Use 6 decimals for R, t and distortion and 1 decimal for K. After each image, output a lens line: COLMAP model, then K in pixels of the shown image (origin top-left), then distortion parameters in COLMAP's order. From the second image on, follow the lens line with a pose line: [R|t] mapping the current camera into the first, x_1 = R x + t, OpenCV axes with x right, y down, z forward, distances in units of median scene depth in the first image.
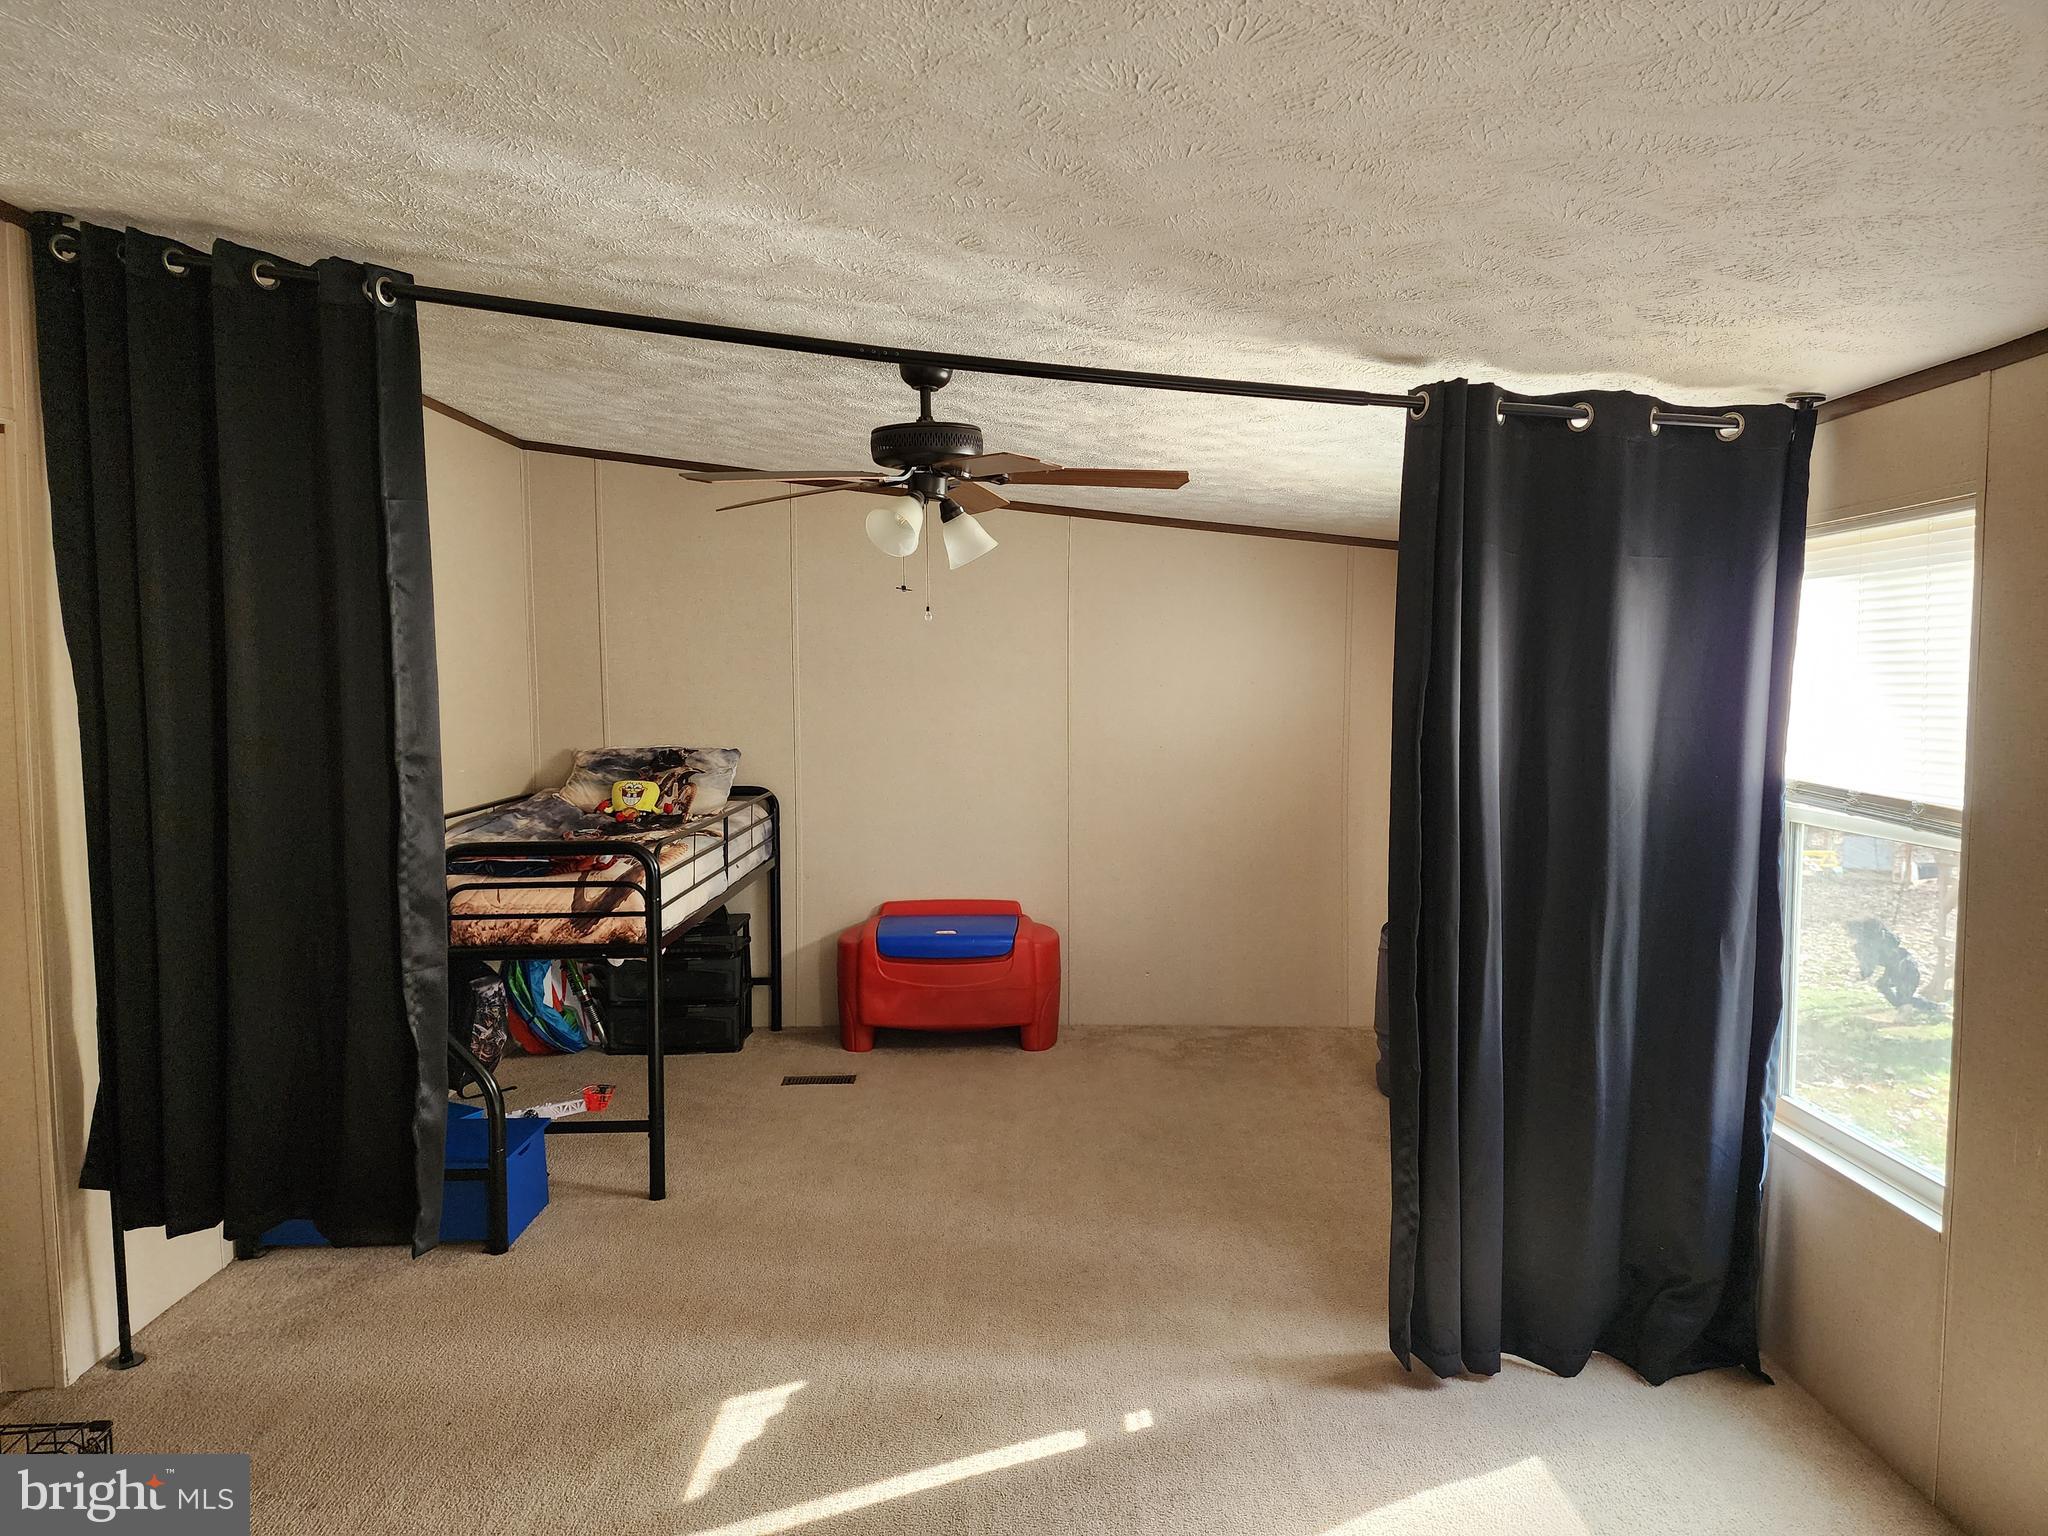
lens RADIAL K [[1373.1, 0, 1067.8], [0, 1373.1, 775.3], [0, 0, 1]] dist [0.087878, -0.071015]
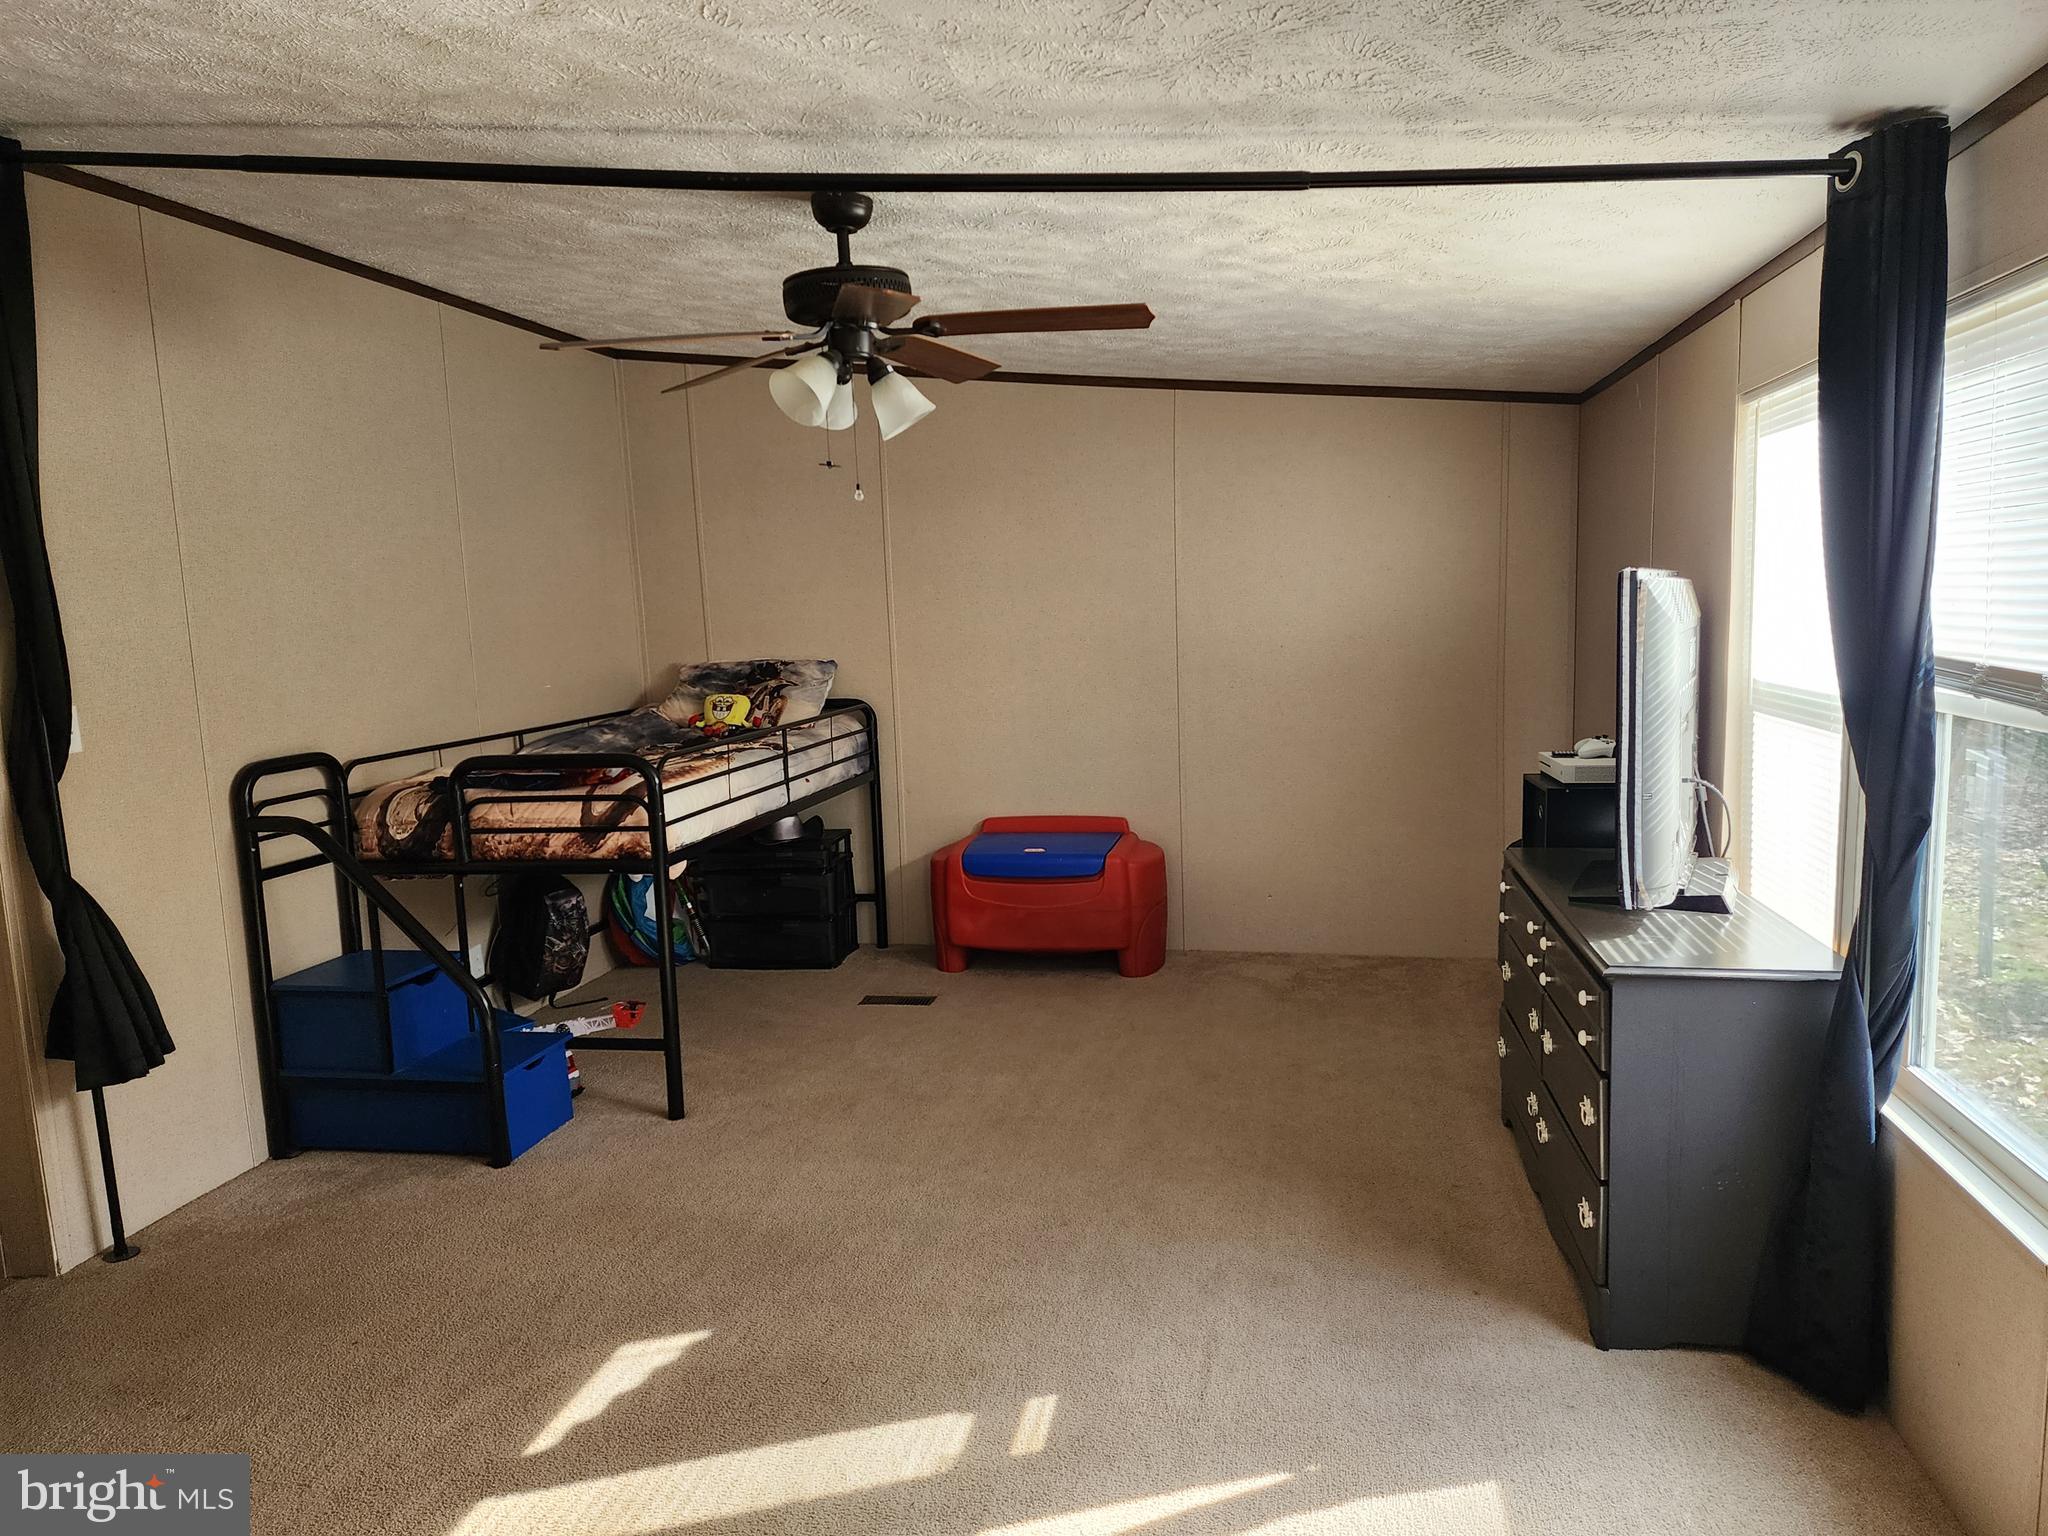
lens RADIAL K [[1373.1, 0, 1037.9], [0, 1373.1, 777.1], [0, 0, 1]] dist [0.087878, -0.071015]
pose [[0.973976, -0.005614, -0.226581, 0.135637], [0.019571, 0.998042, 0.059401, 0.009415], [0.225804, -0.062289, 0.972179, 0.097574]]
